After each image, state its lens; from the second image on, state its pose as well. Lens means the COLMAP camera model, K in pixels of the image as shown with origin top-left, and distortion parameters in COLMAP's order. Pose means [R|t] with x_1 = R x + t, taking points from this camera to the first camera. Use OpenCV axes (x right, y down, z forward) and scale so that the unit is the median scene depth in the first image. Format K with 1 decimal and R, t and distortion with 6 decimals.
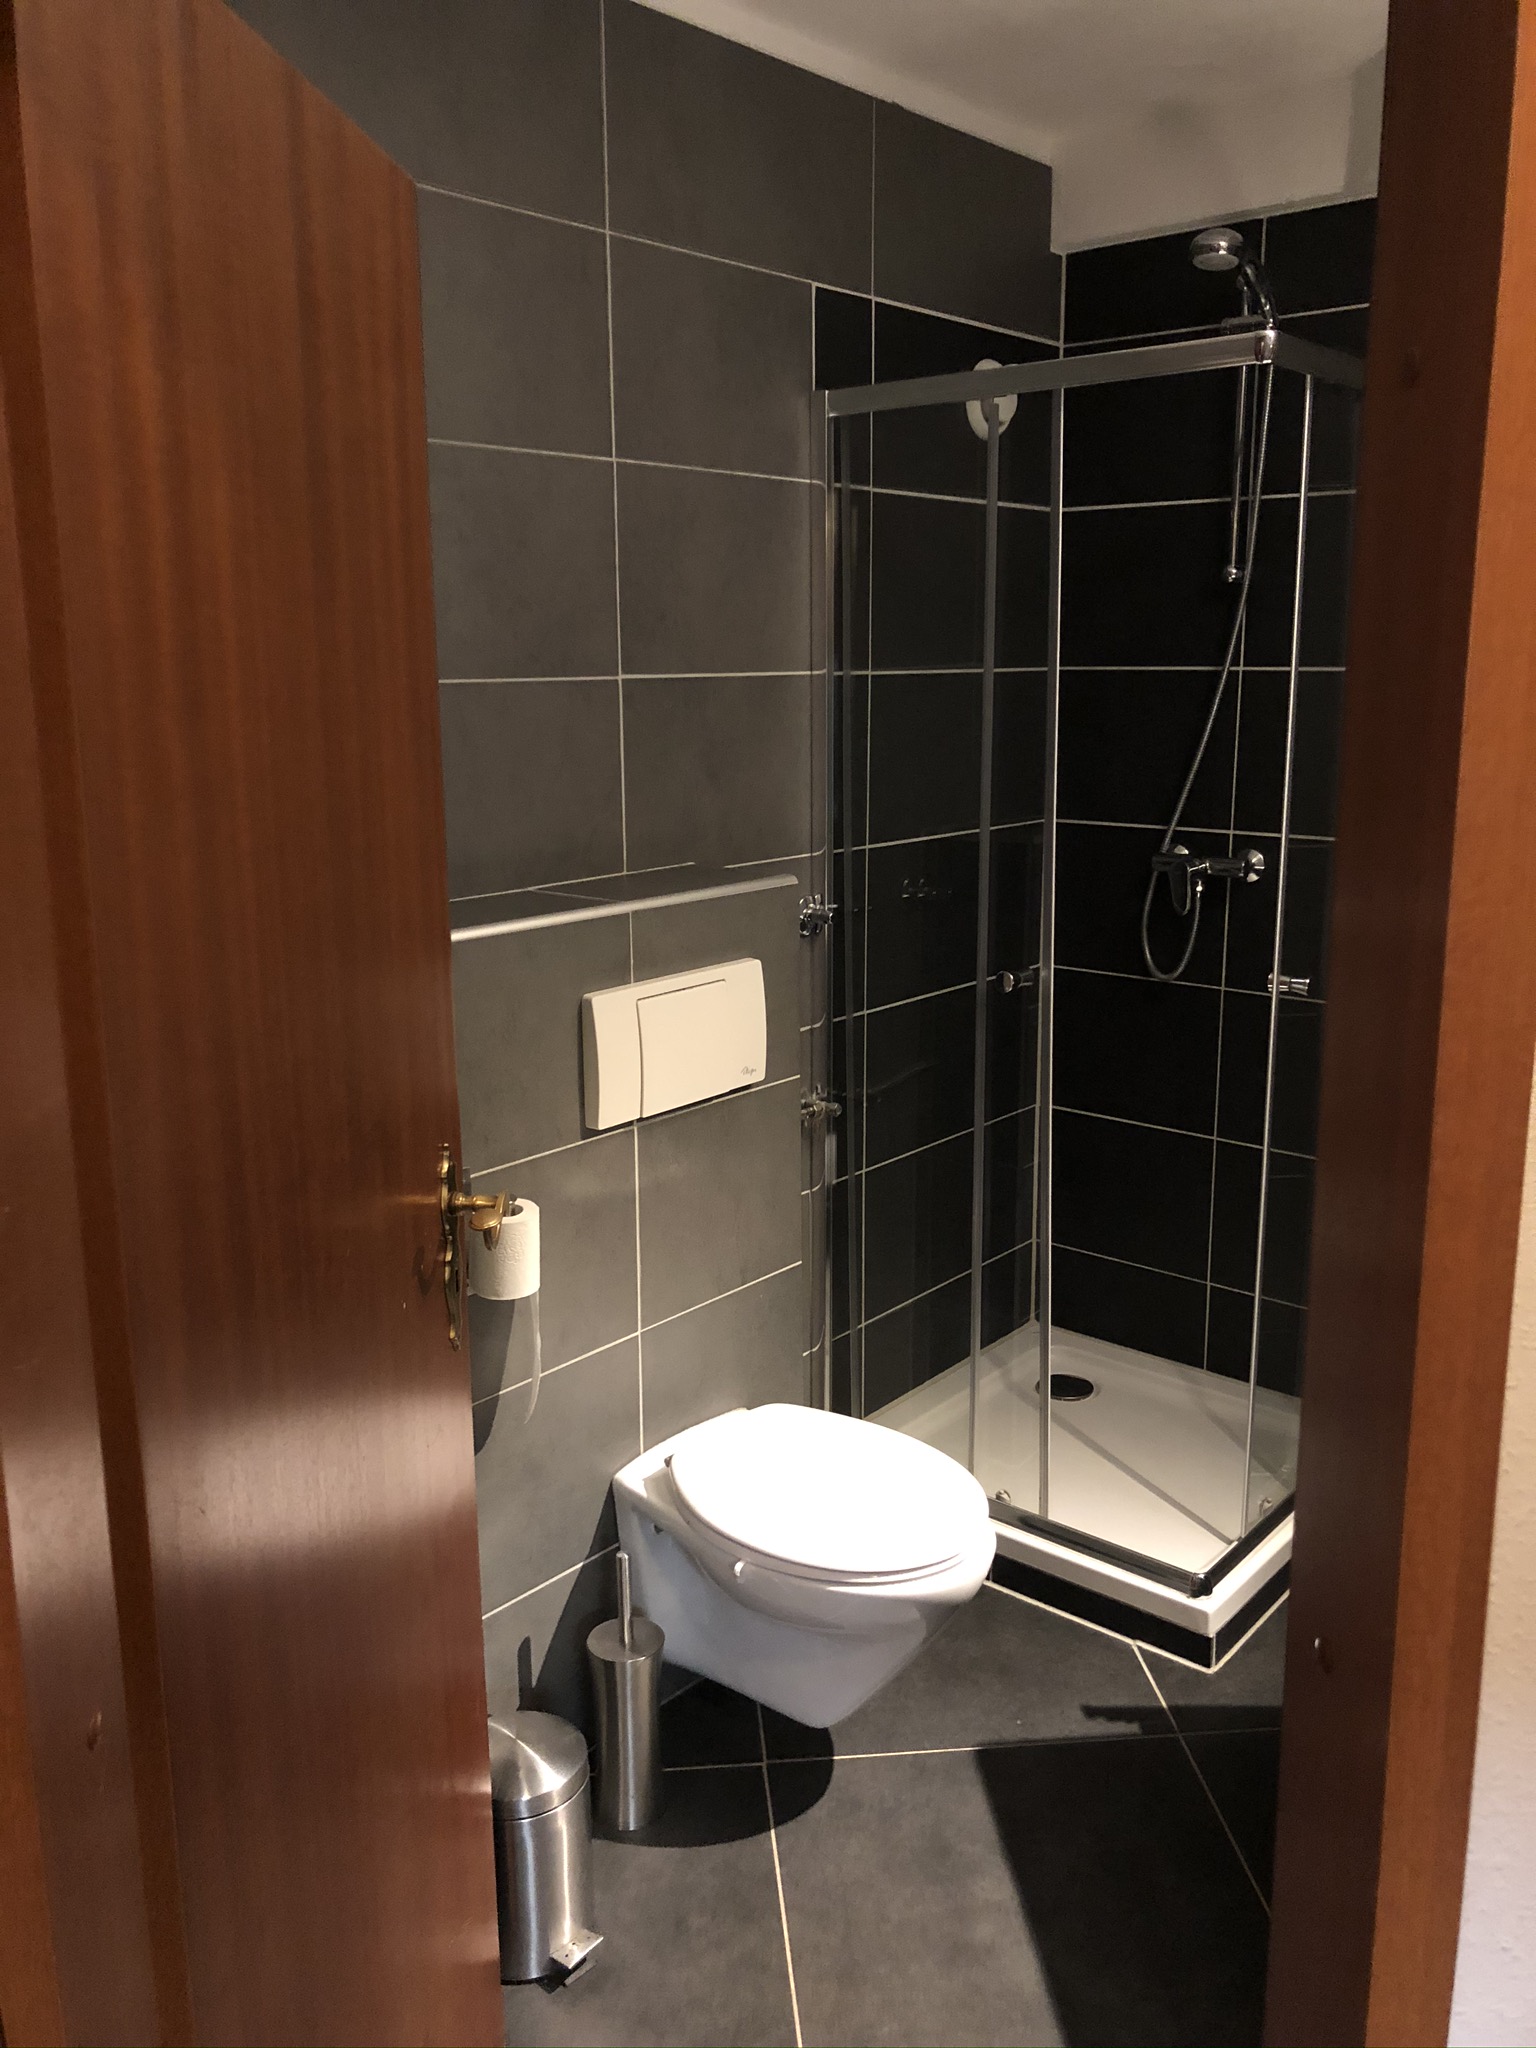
lens RADIAL K [[1658.1, 0, 768.0], [0, 1658.1, 1024.0], [0, 0, 1]] dist [0.049990, -0.072927]
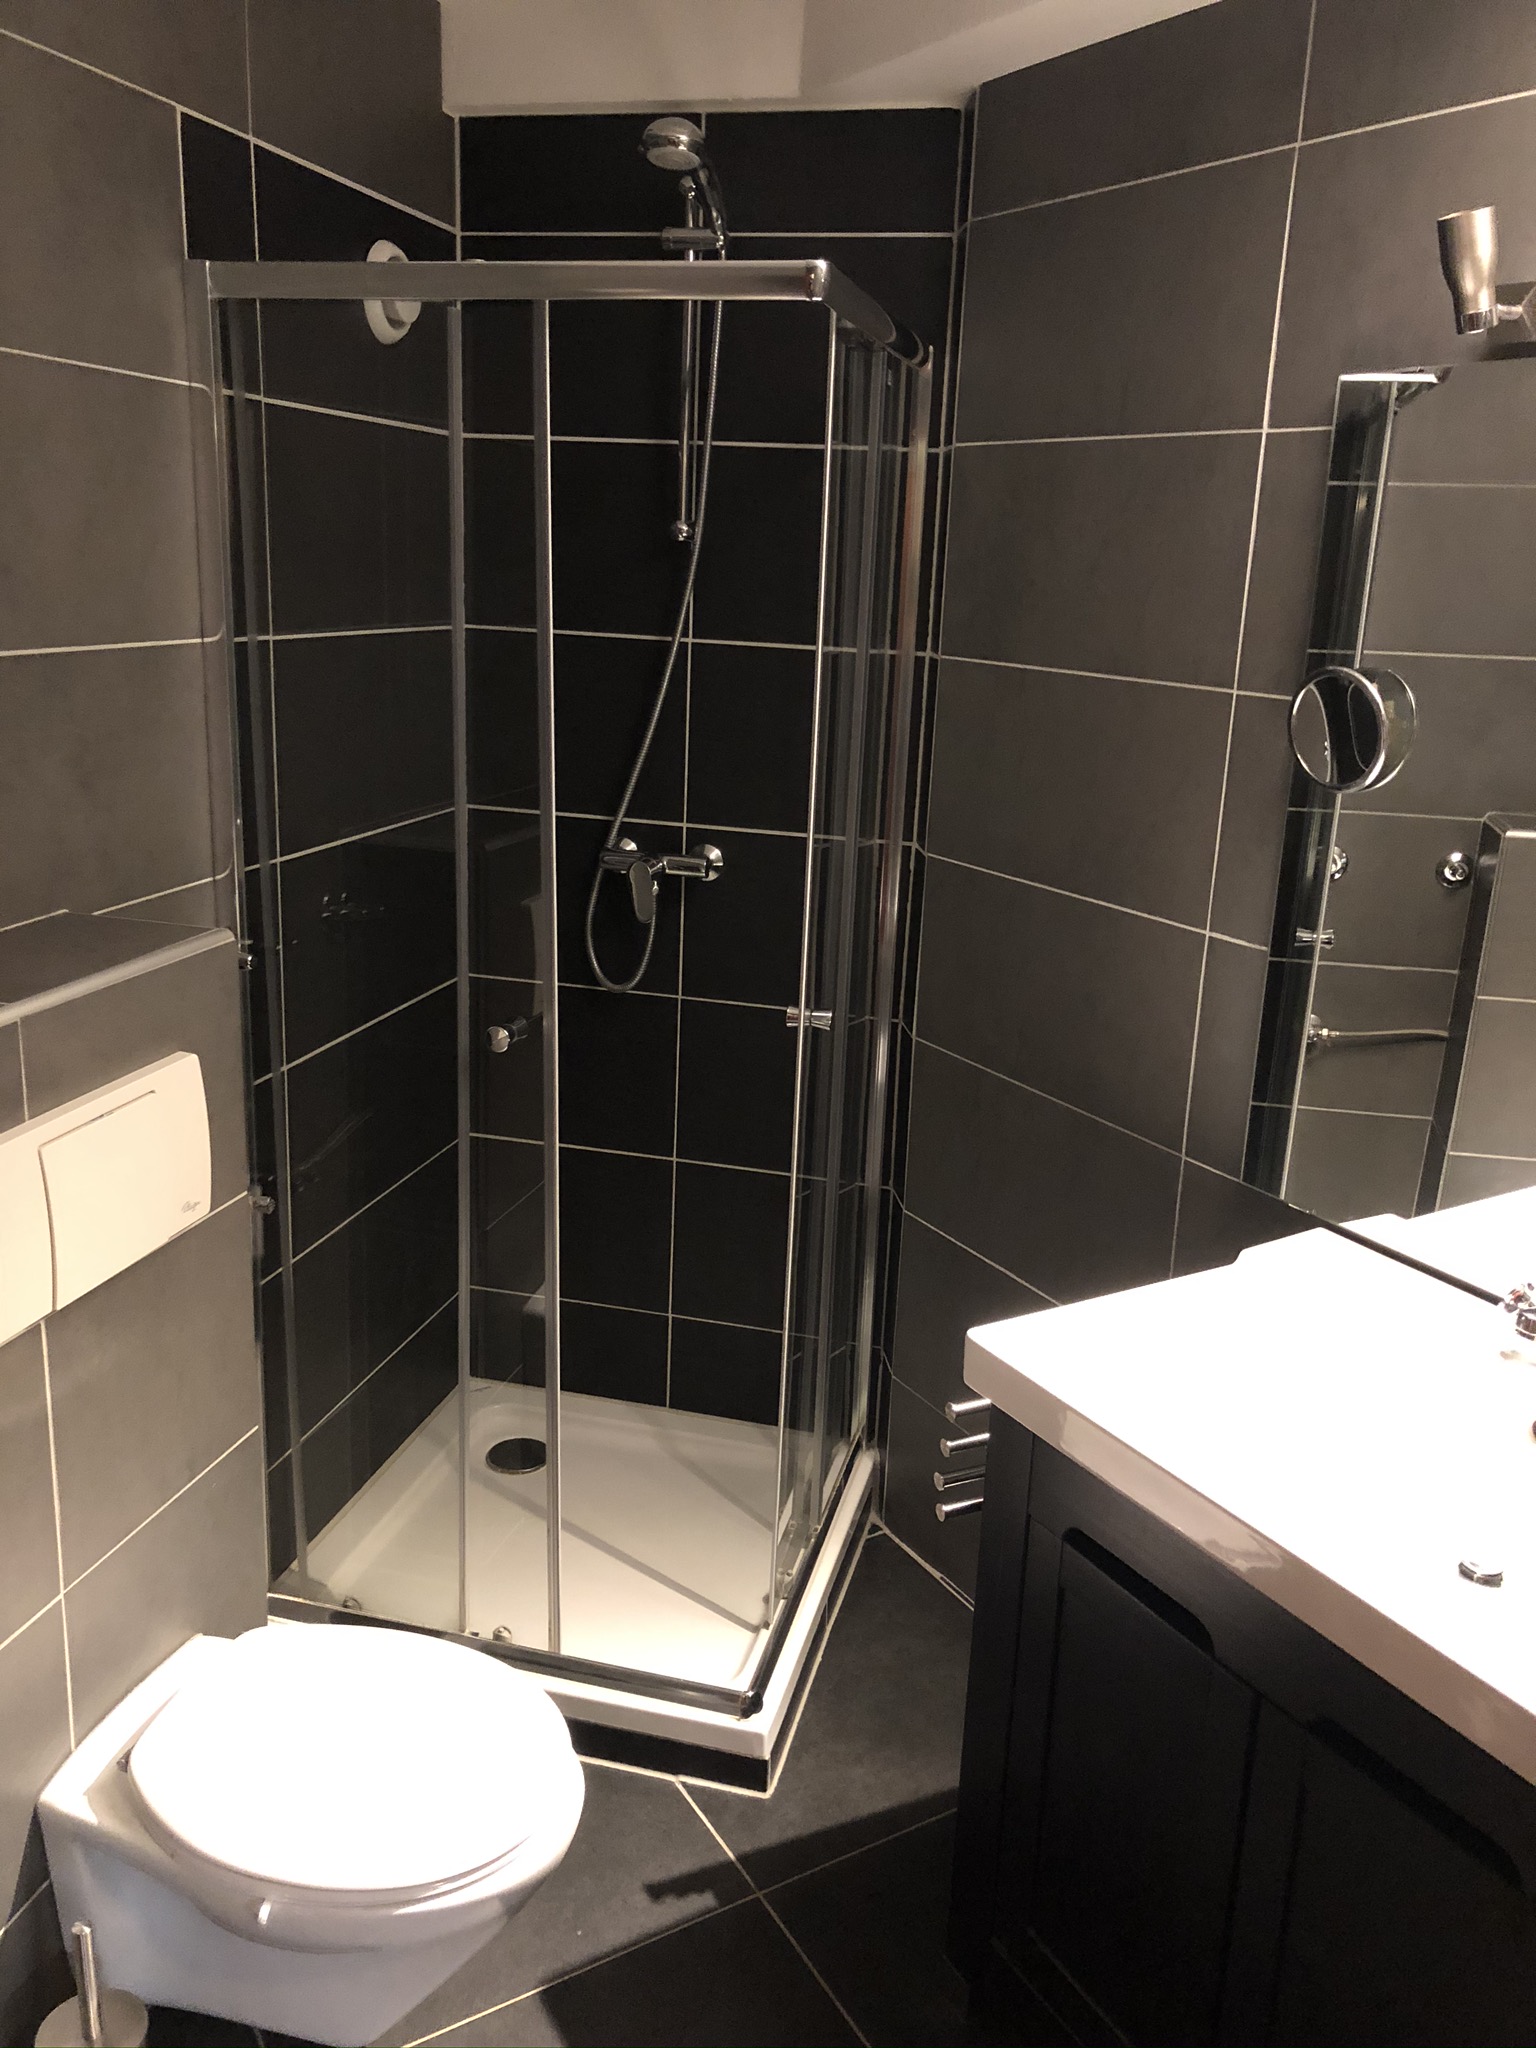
lens RADIAL K [[1658.1, 0, 768.0], [0, 1658.1, 1024.0], [0, 0, 1]] dist [0.049990, -0.072927]
pose [[0.899088, -0.075132, 0.431272, -0.083883], [0.048290, 0.996172, 0.072872, -0.083035], [-0.435096, -0.044692, 0.899274, 0.208037]]
